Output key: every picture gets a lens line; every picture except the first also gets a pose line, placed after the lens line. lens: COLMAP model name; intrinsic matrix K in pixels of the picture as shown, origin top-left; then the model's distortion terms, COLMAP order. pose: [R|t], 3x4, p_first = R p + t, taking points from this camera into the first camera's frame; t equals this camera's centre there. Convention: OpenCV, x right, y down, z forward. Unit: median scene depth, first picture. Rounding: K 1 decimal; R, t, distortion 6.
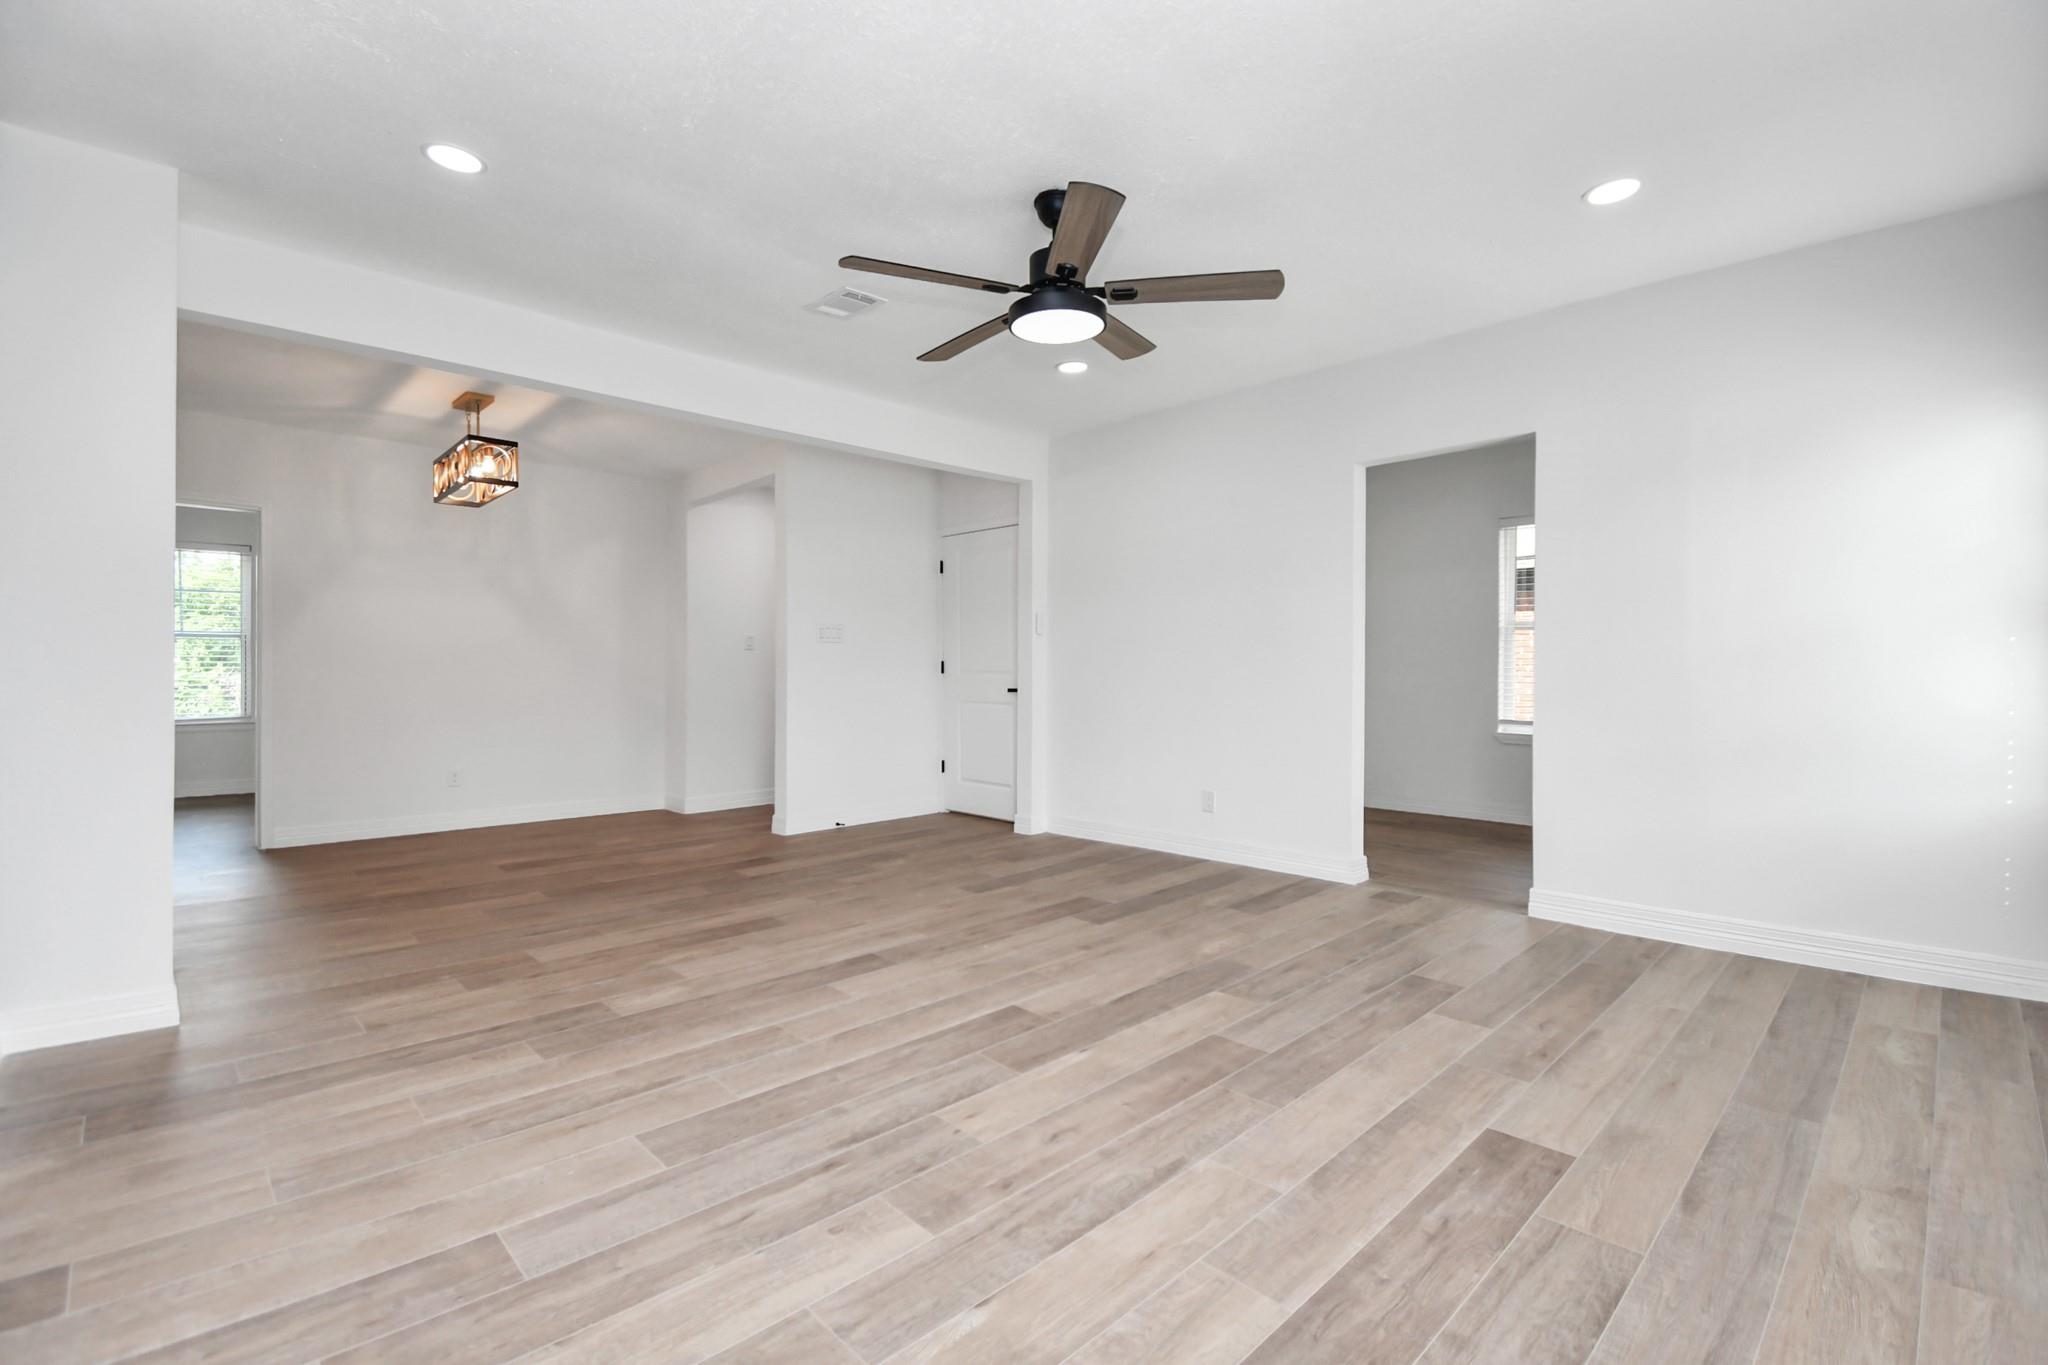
lens RADIAL K [[919.5, 0, 1011.2], [0, 919.5, 680.6], [0, 0, 1]] dist [-0.002497, -0.000360]
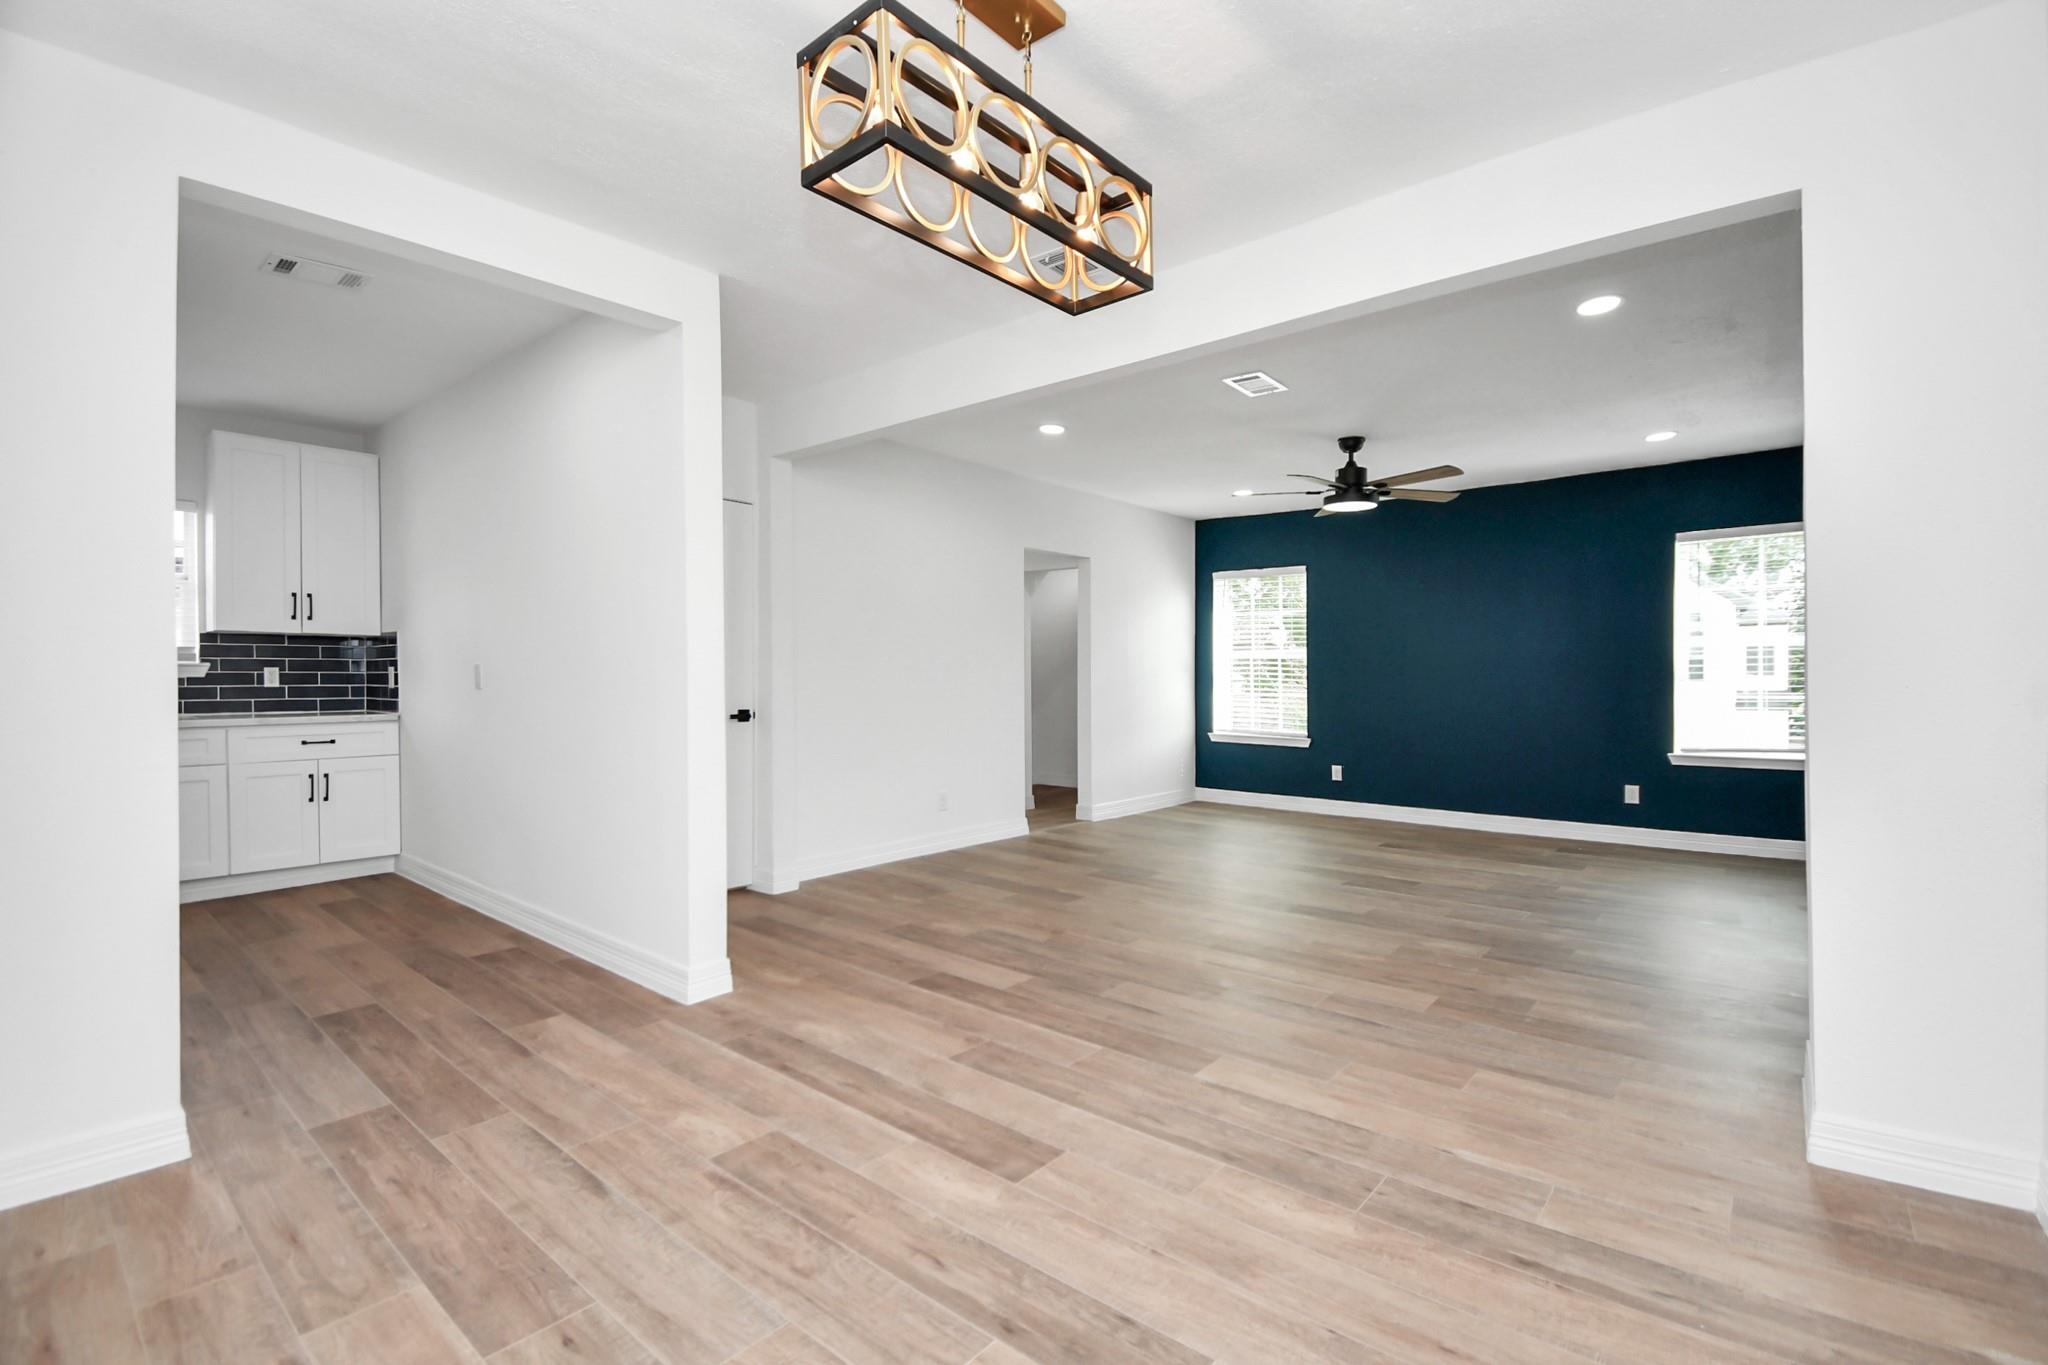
lens RADIAL K [[919.5, 0, 1011.2], [0, 919.5, 680.6], [0, 0, 1]] dist [-0.002497, -0.000360]
pose [[-0.100970, -0.003059, 0.994885, -1.766238], [0.009611, 0.999946, 0.004050, -0.048374], [-0.994843, 0.009971, -0.100935, 1.901577]]
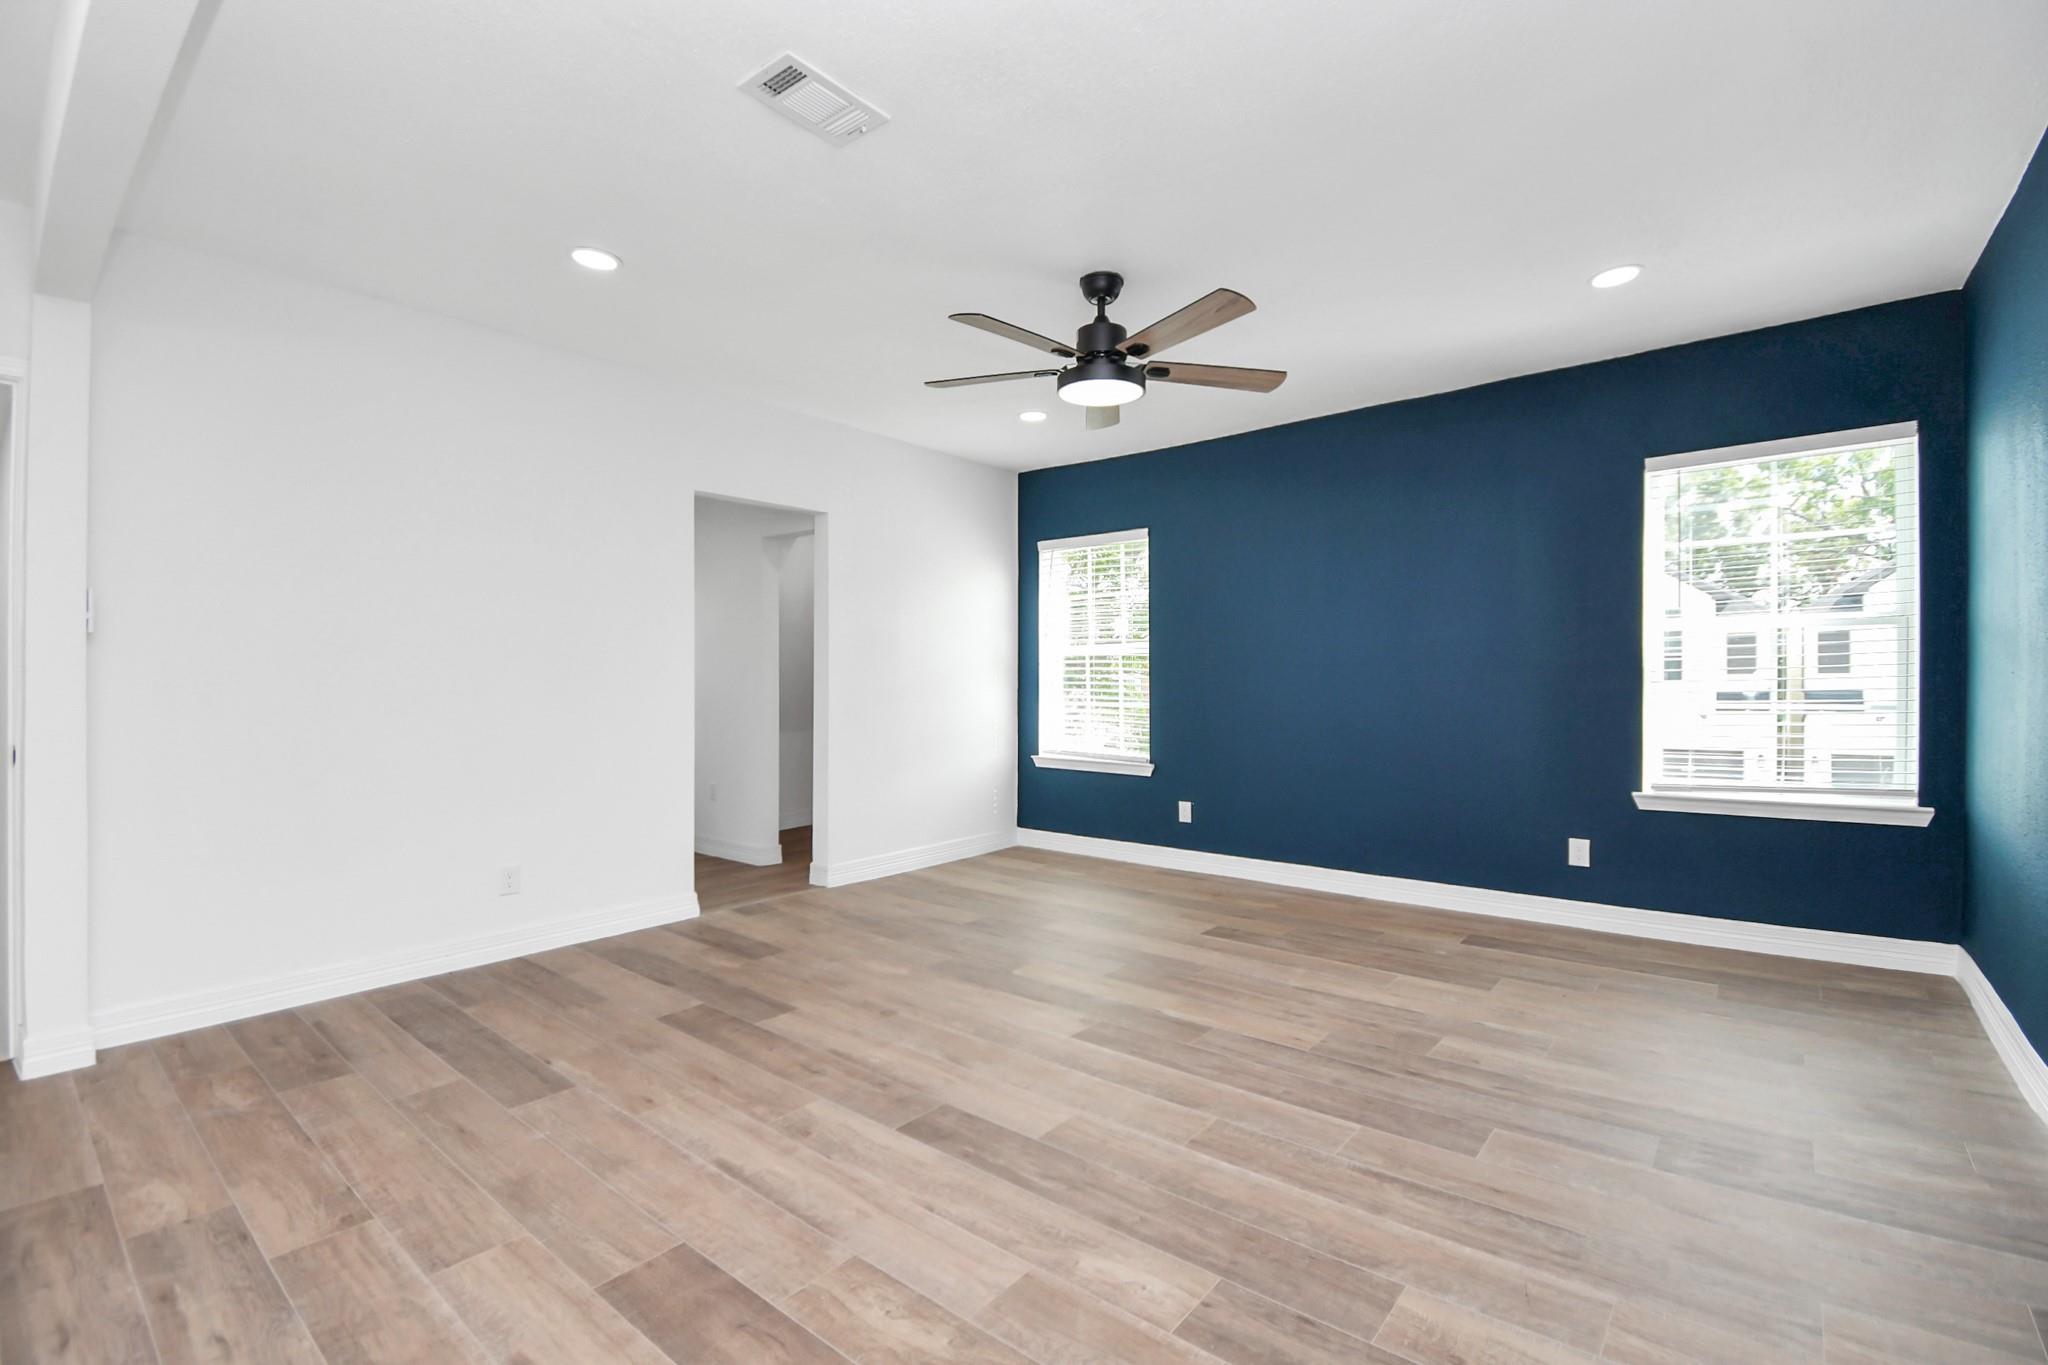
lens RADIAL K [[919.1, 0, 1009.4], [0, 919.1, 703.4], [0, 0, 1]] dist [-0.013950, -0.000651]
pose [[-0.112469, -0.021282, 0.993427, -1.039534], [0.019223, 0.999537, 0.023589, -0.041009], [-0.993469, 0.021750, -0.112008, 1.237370]]
